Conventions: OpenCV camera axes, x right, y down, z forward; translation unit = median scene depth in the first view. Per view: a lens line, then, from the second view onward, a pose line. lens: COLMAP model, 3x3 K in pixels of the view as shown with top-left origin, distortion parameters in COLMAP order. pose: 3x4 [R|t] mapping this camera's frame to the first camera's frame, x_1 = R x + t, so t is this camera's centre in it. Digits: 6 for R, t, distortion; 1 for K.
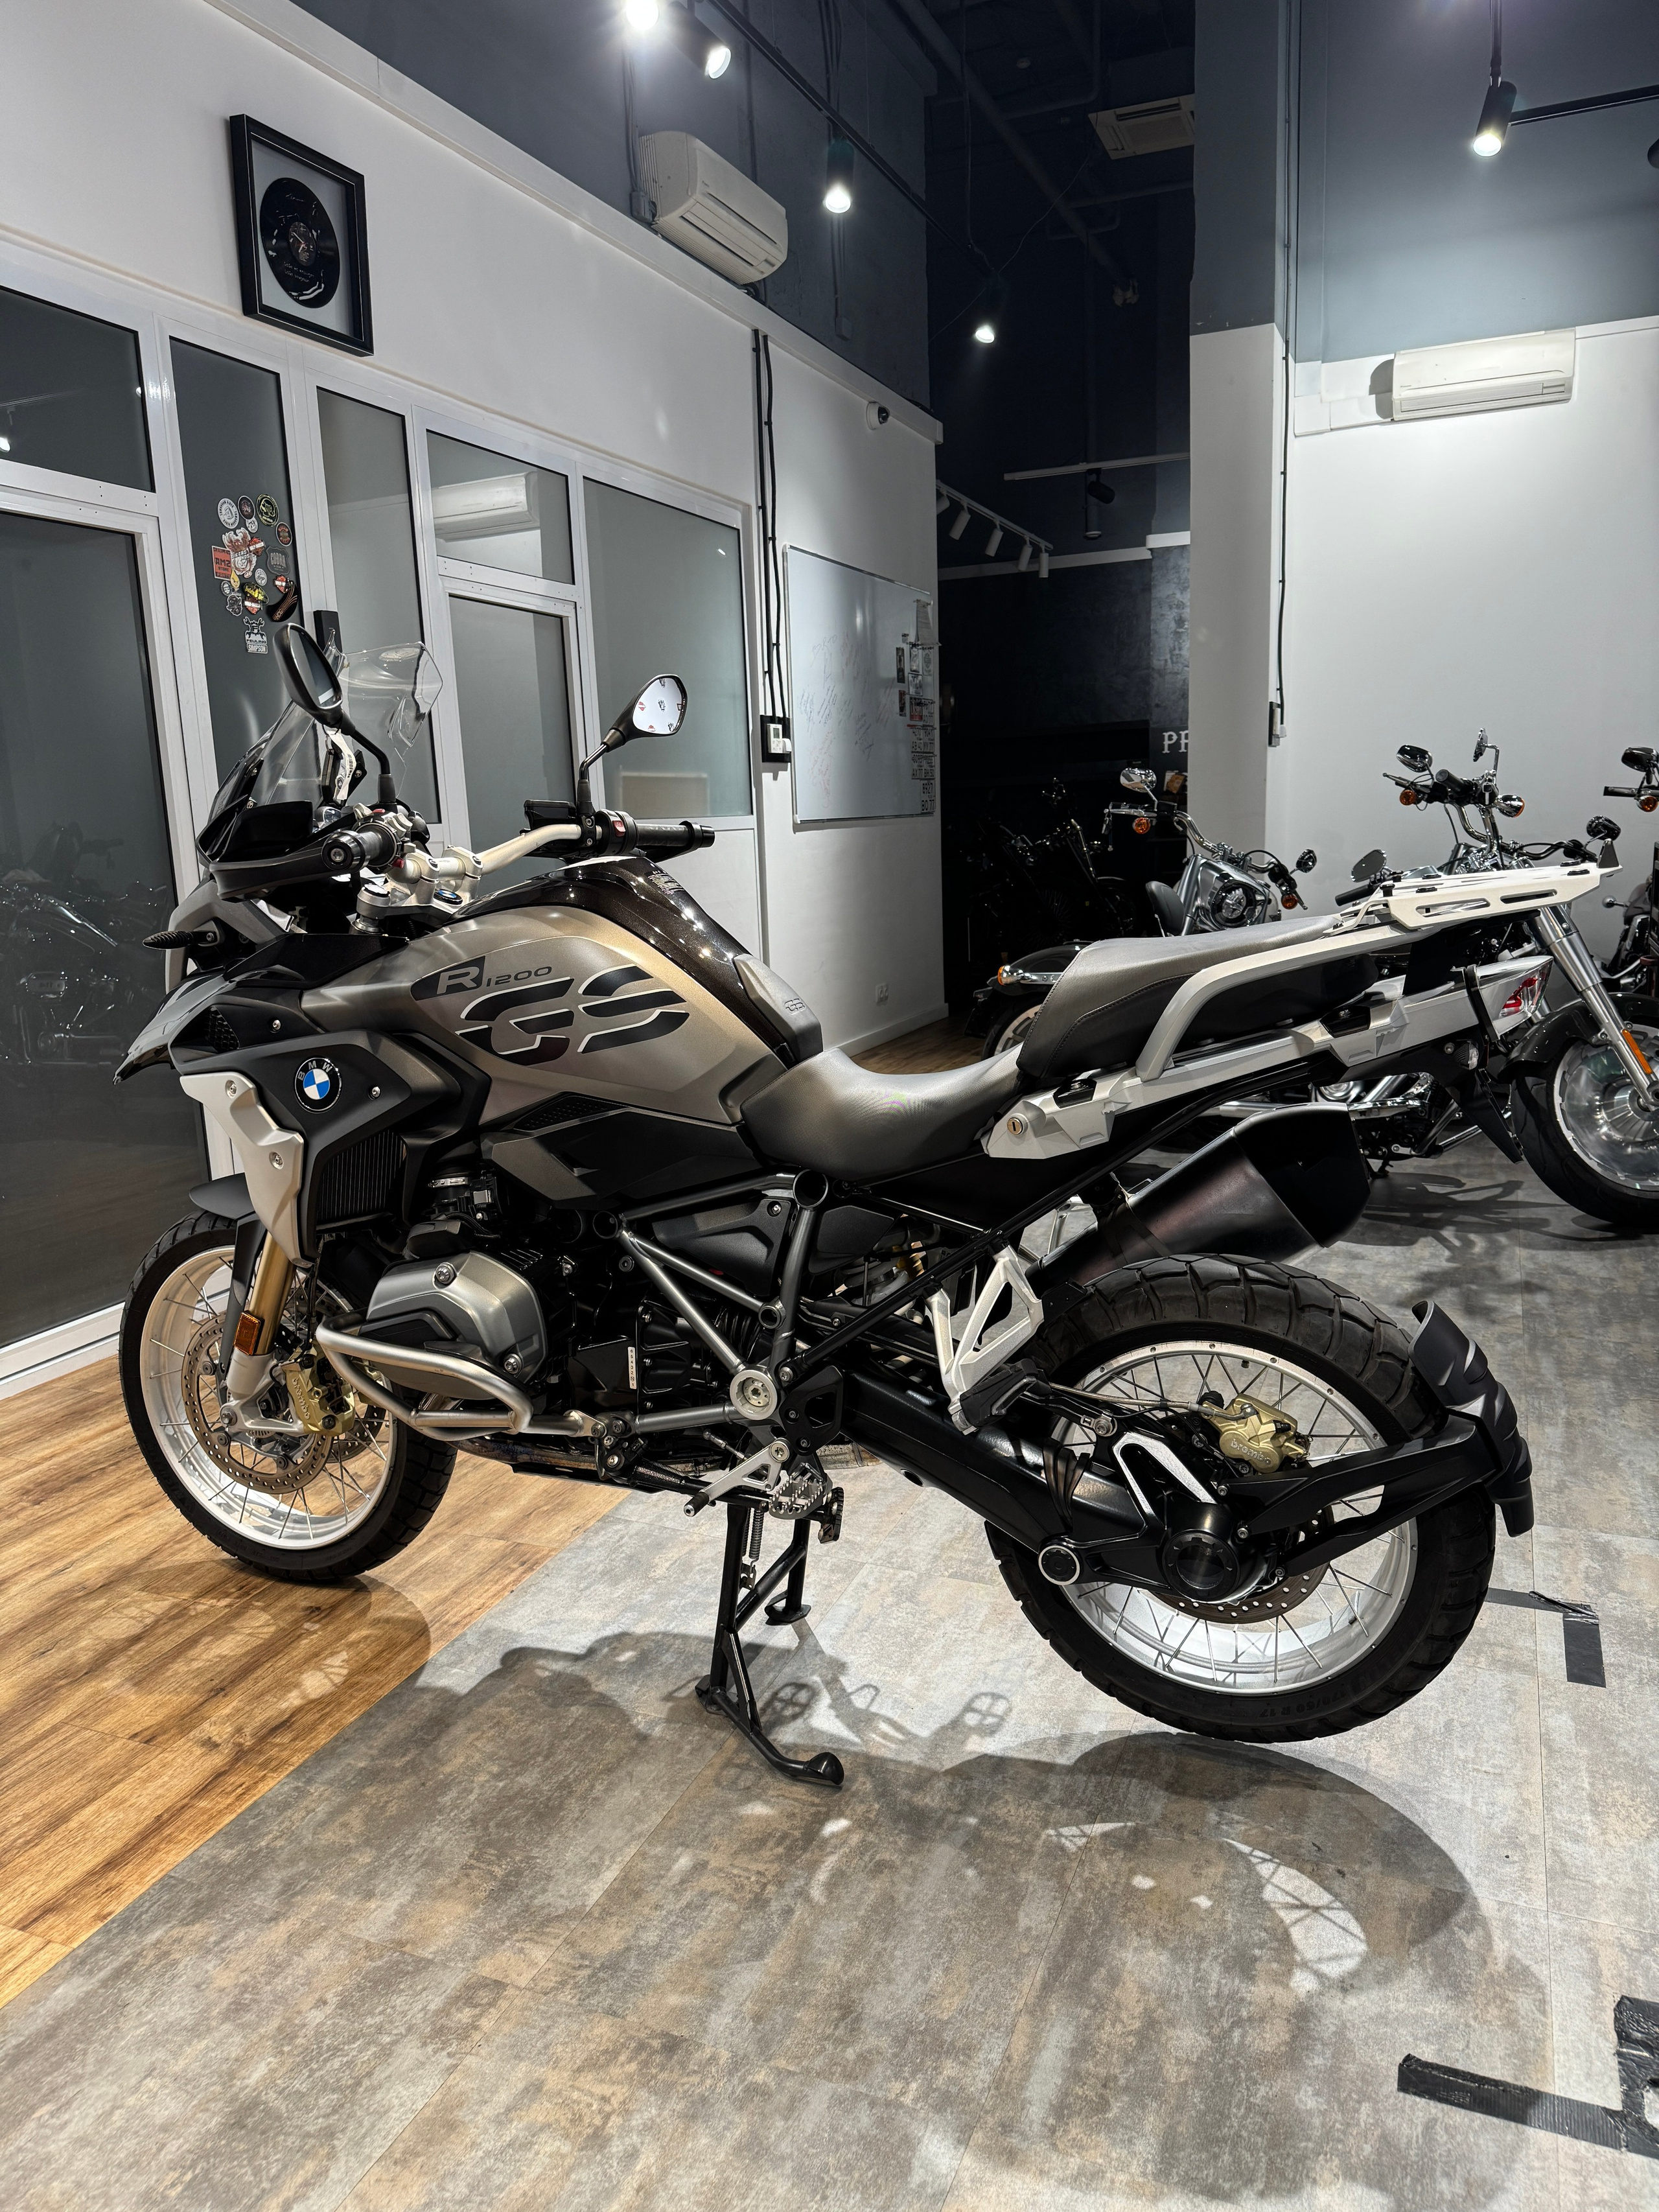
lens RADIAL K [[1503.8, 0, 829.5], [0, 1503.8, 1106.0], [0, 0, 1]] dist [0.053677, -0.000684]
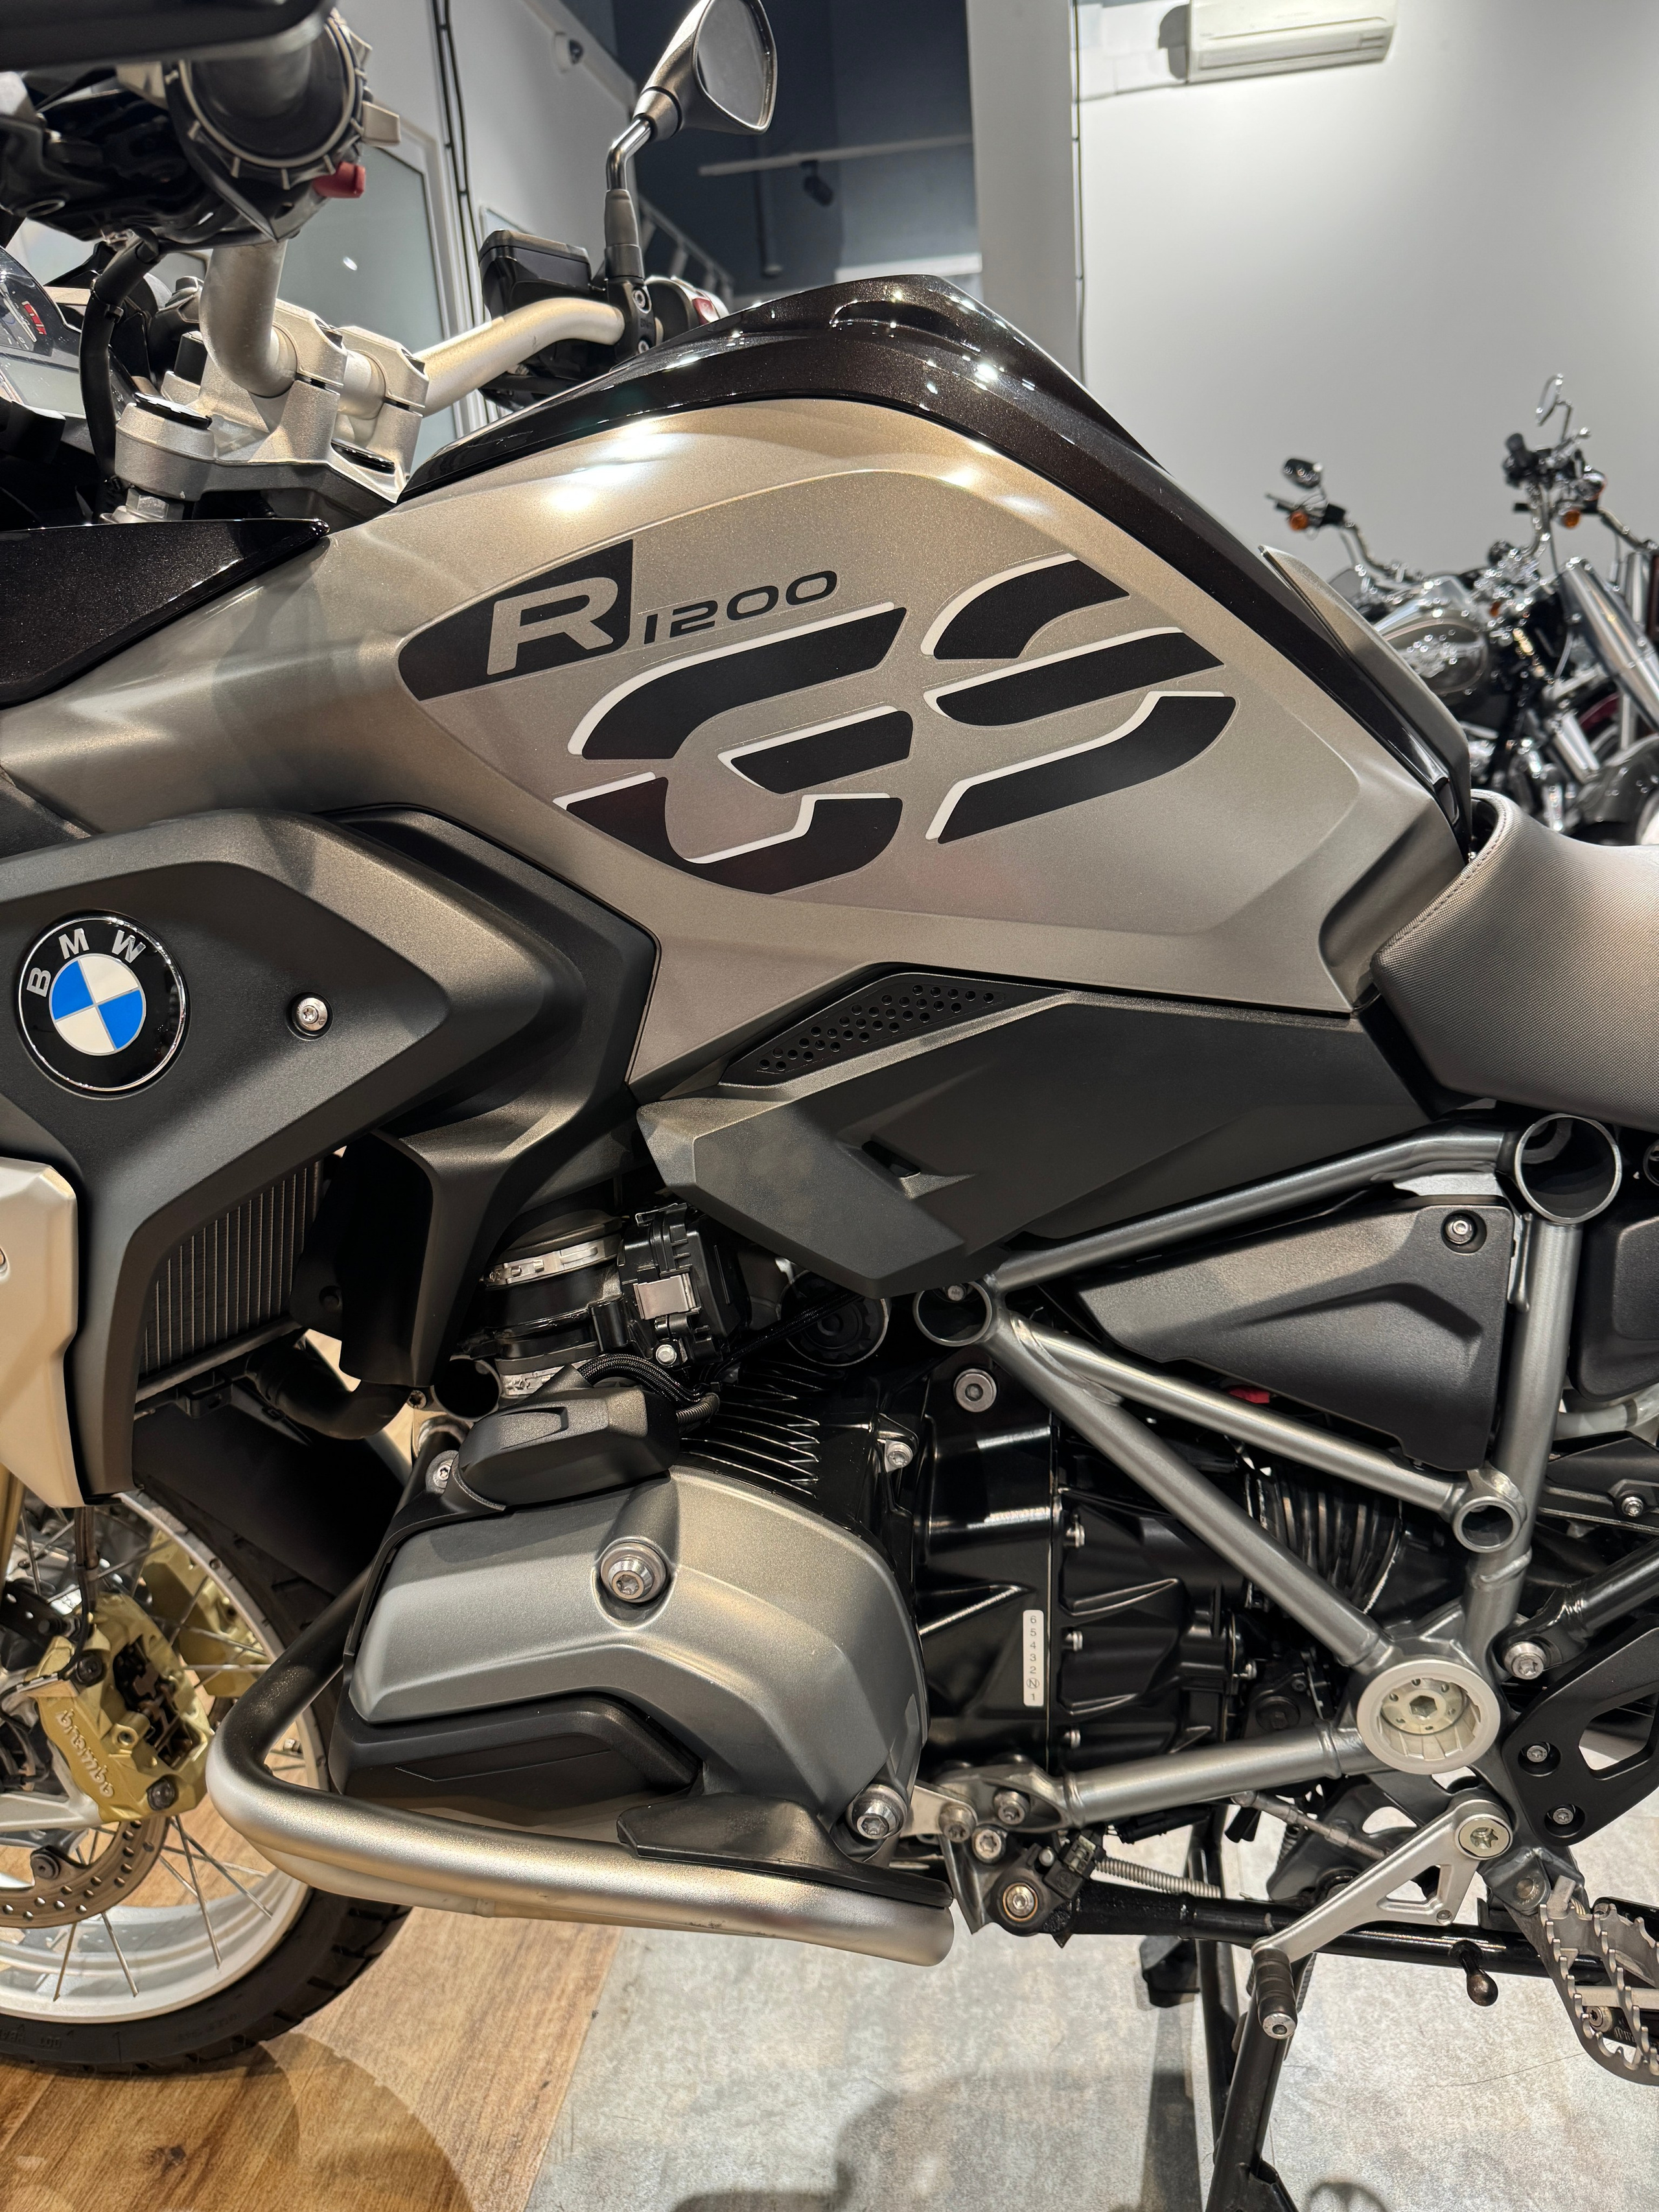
lens RADIAL K [[1586.3, 0, 829.5], [0, 1586.3, 1106.0], [0, 0, 1]] dist [0.005092, -0.001494]
pose [[0.974046, -0.102912, 0.201602, -0.261618], [0.081878, 0.990548, 0.110048, -0.017280], [-0.211021, -0.090685, 0.973266, 0.654898]]
